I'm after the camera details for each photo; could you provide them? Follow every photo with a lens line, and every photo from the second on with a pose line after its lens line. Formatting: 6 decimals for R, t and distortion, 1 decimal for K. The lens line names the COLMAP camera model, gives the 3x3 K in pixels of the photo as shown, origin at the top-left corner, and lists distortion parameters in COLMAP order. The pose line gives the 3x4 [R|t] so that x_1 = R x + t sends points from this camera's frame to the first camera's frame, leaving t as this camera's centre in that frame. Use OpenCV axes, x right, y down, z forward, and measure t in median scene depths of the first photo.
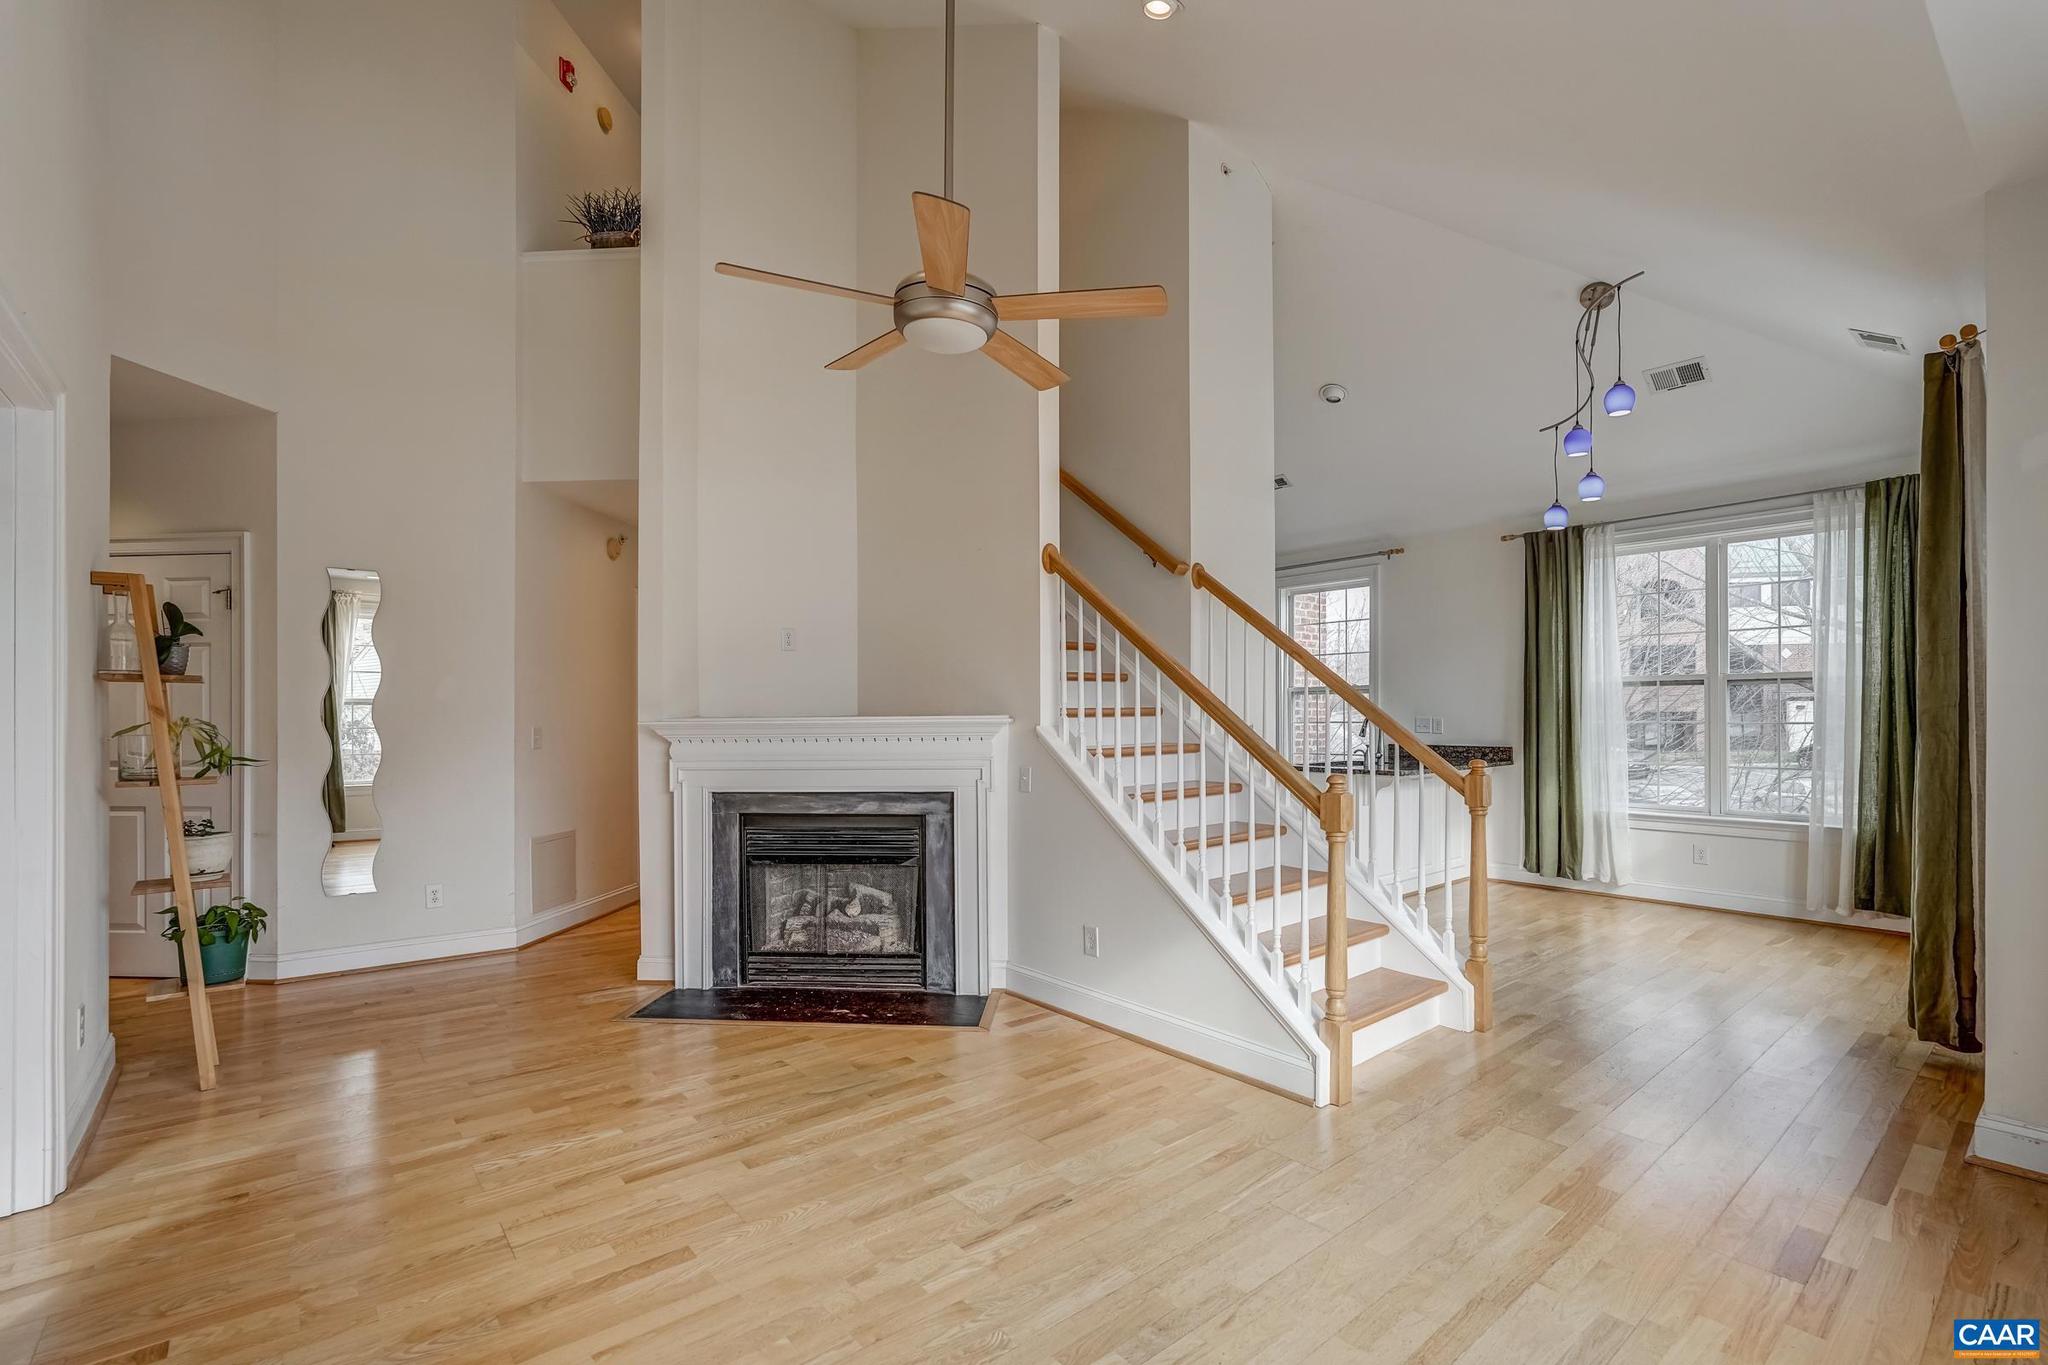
lens RADIAL K [[903.1, 0, 1031.5], [0, 903.1, 718.6], [0, 0, 1]] dist [-0.010053, 0.002686]
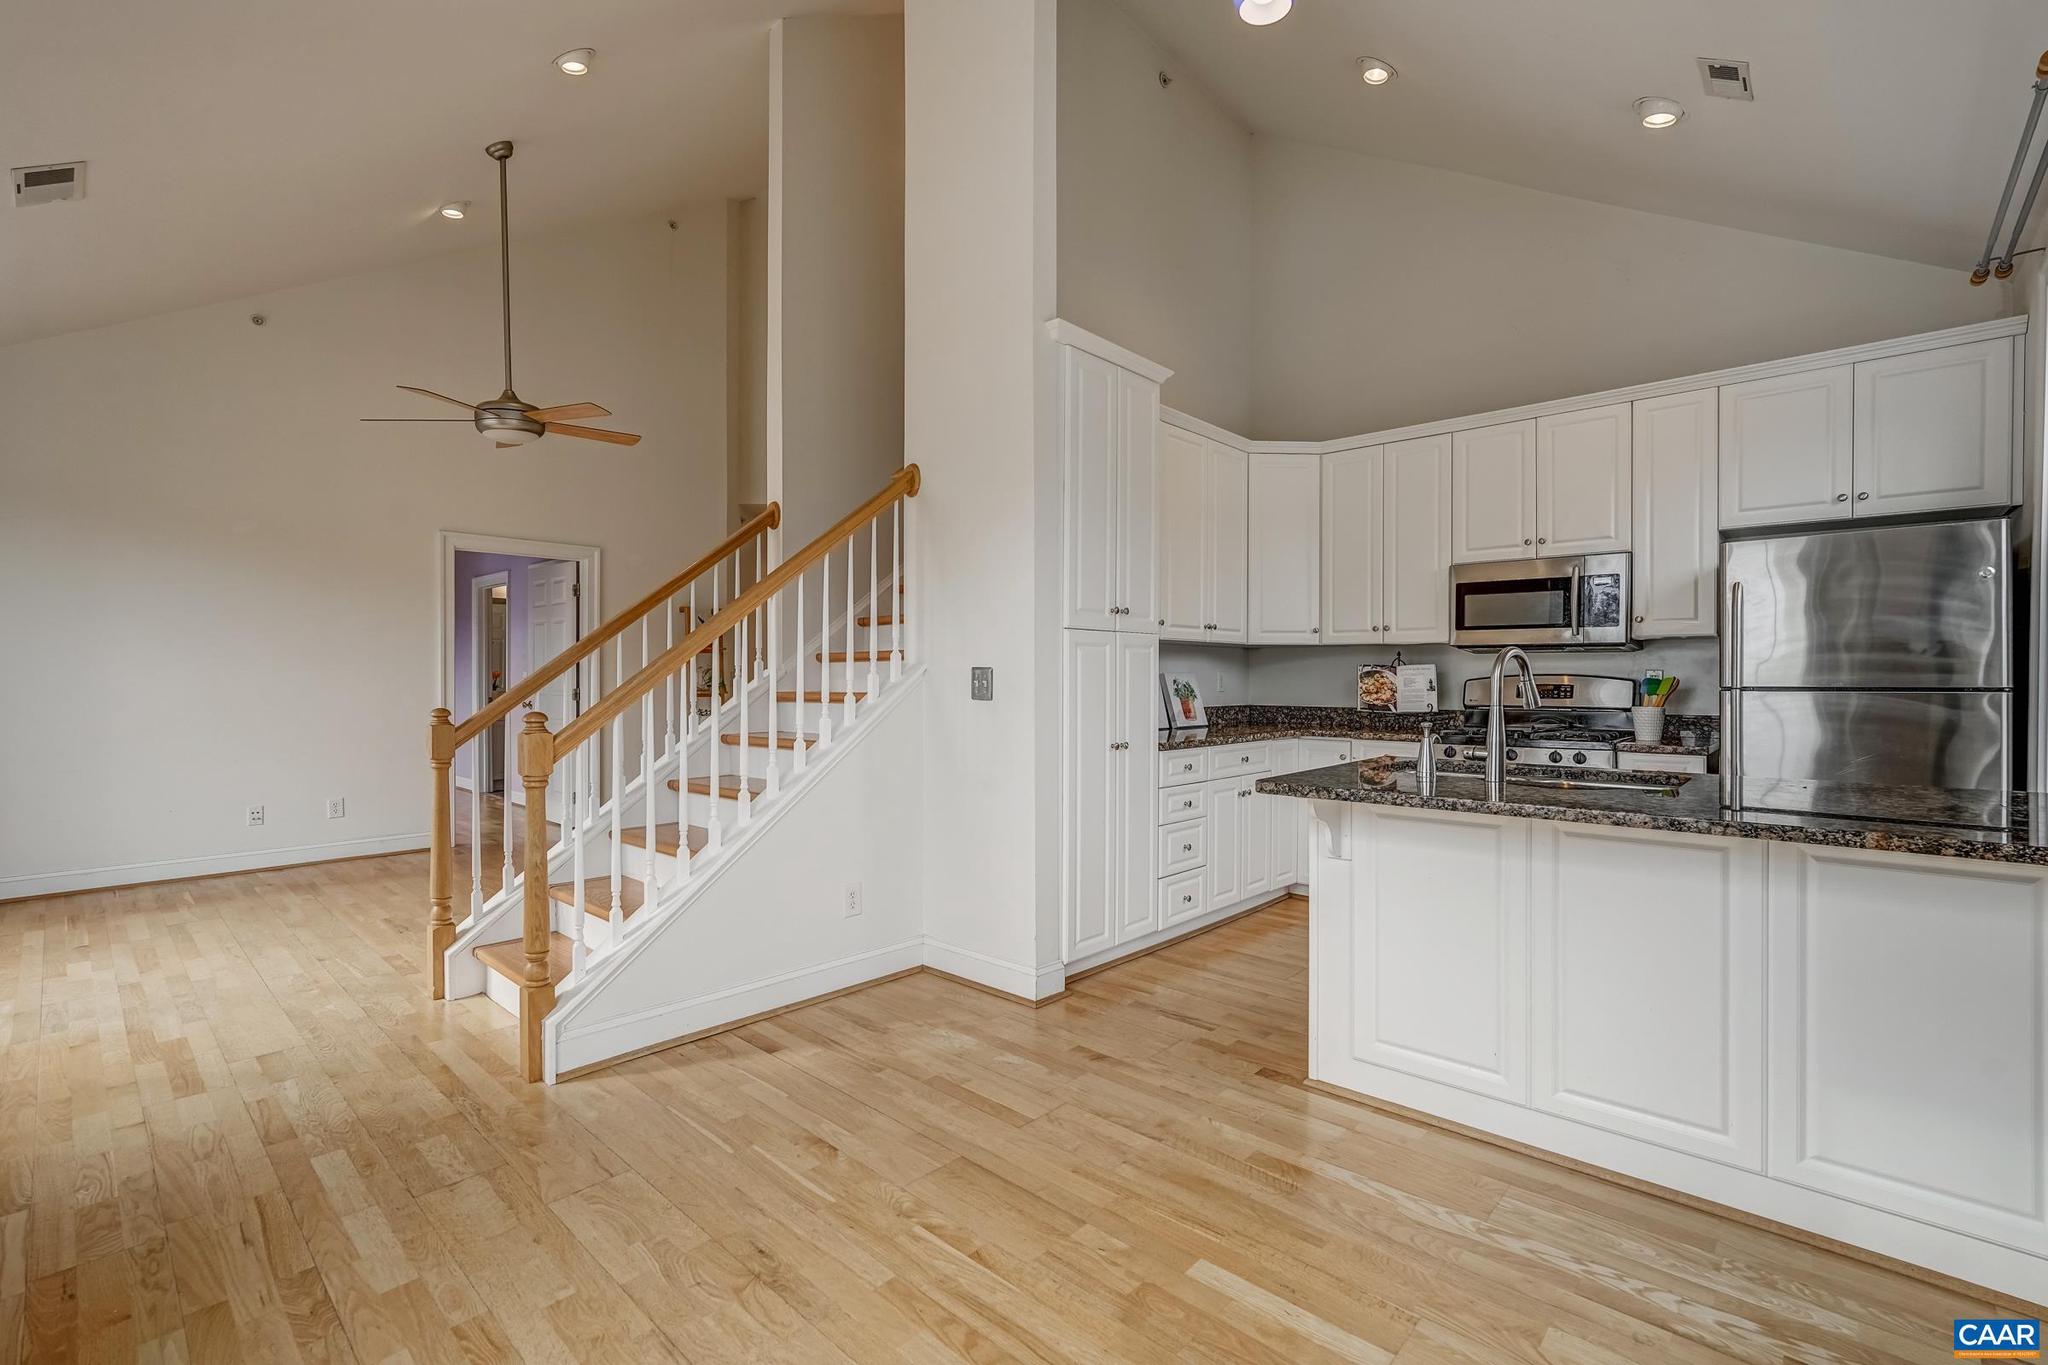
lens RADIAL K [[903.1, 0, 1030.3], [0, 903.1, 681.8], [0, 0, 1]] dist [-0.010053, 0.002686]
pose [[0.135972, 0.011903, -0.990641, 0.858628], [-0.007413, 0.999912, 0.010996, 0.008621], [0.990685, 0.005849, 0.136048, 0.874852]]
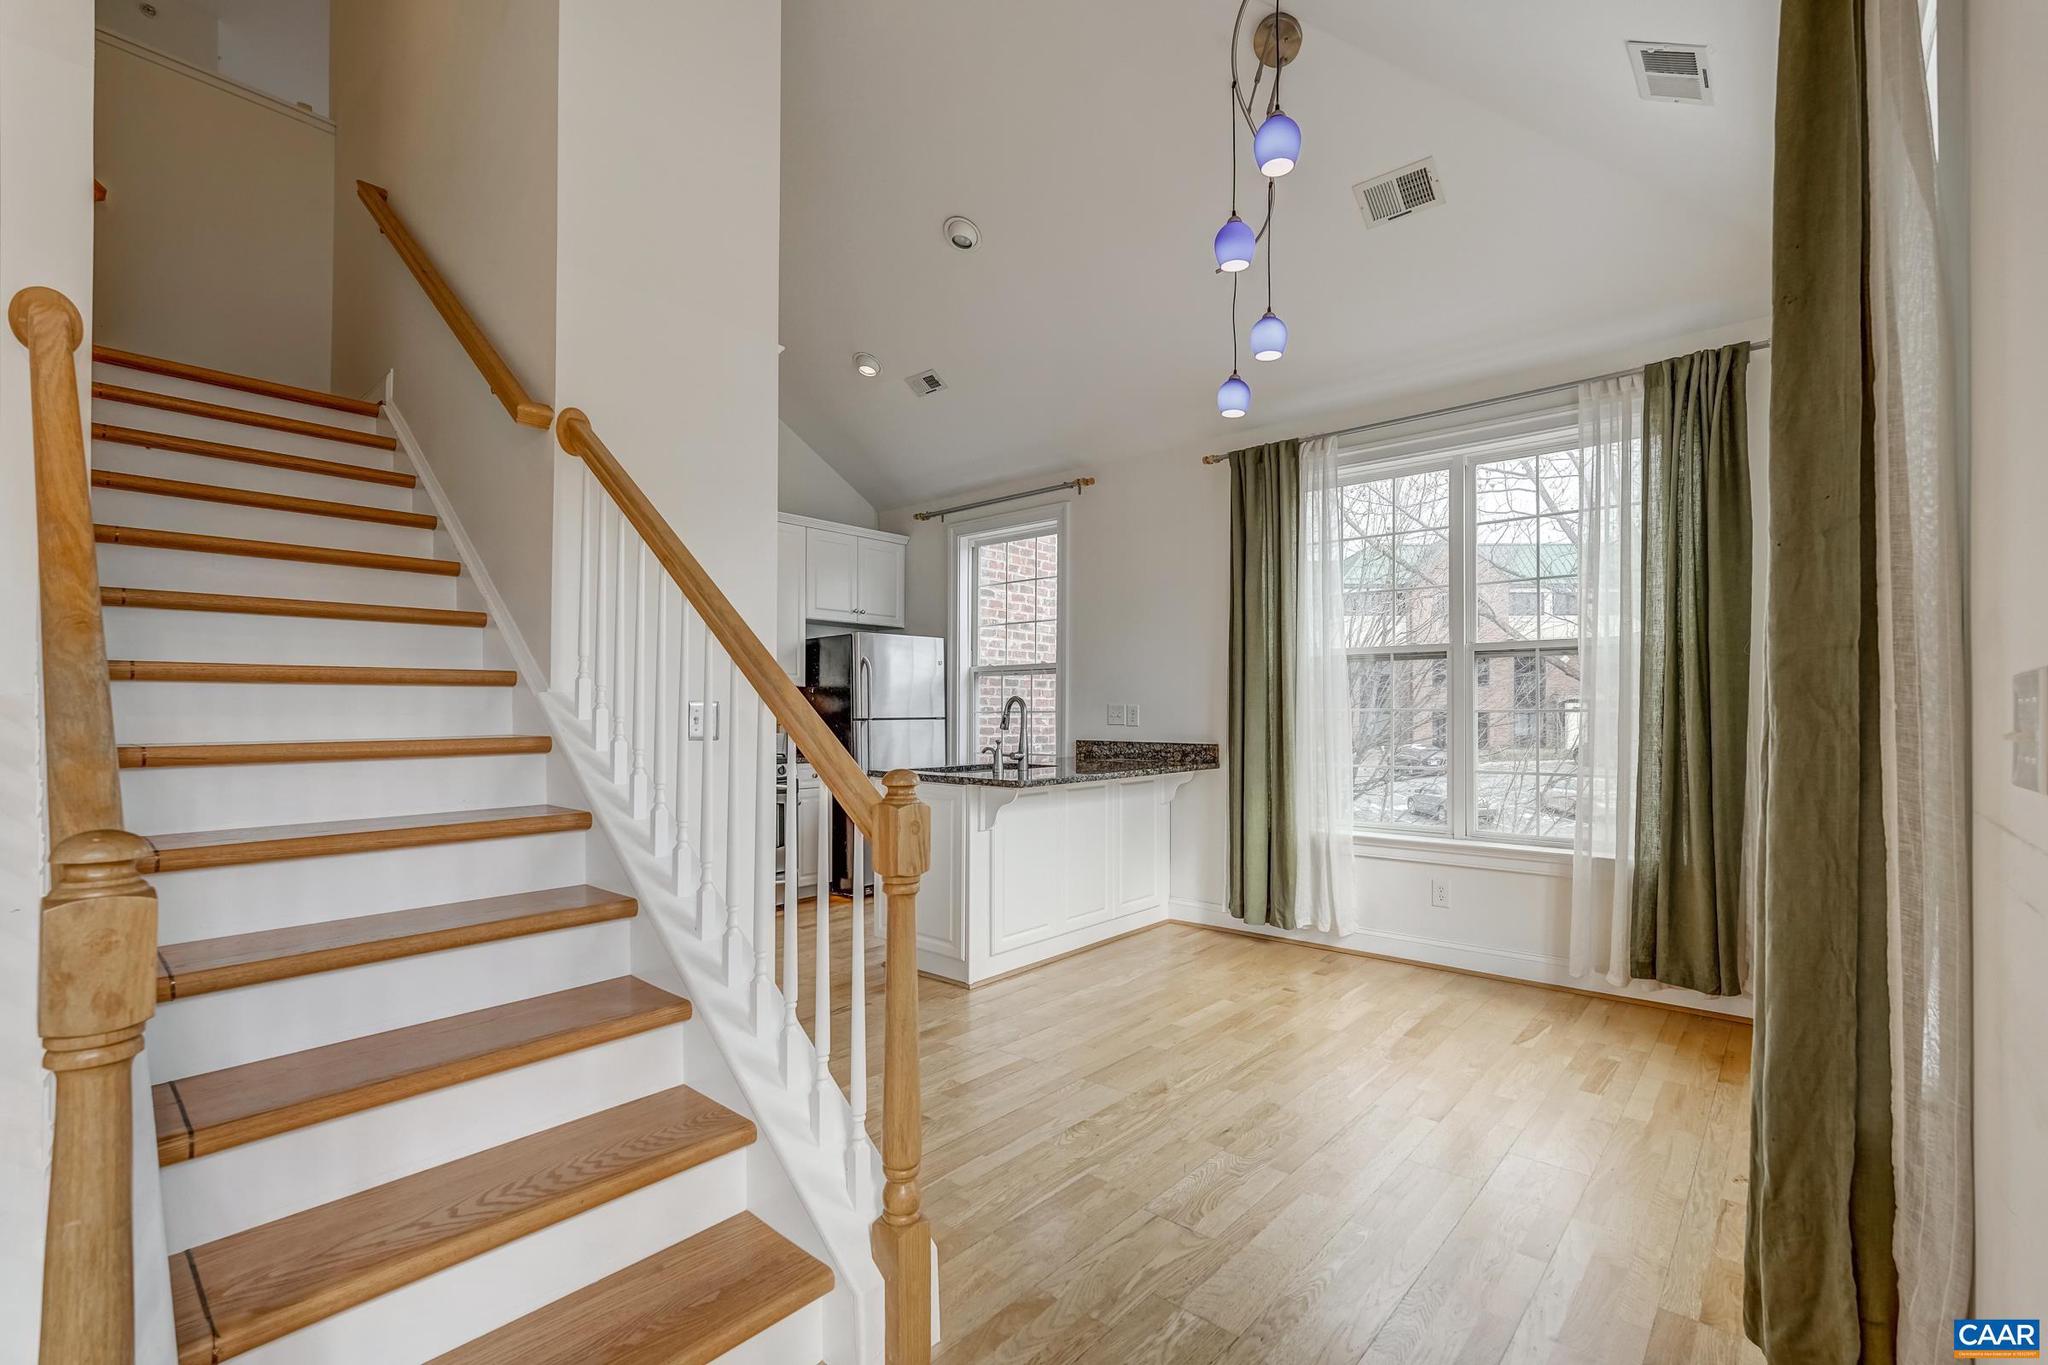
lens RADIAL K [[903.1, 0, 1035.3], [0, 903.1, 710.6], [0, 0, 1]] dist [-0.010053, 0.002686]
pose [[0.986202, 0.006475, 0.165417, 0.327077], [-0.005246, 0.999955, -0.007869, 0.013112], [-0.165461, 0.006893, 0.986192, 0.366616]]
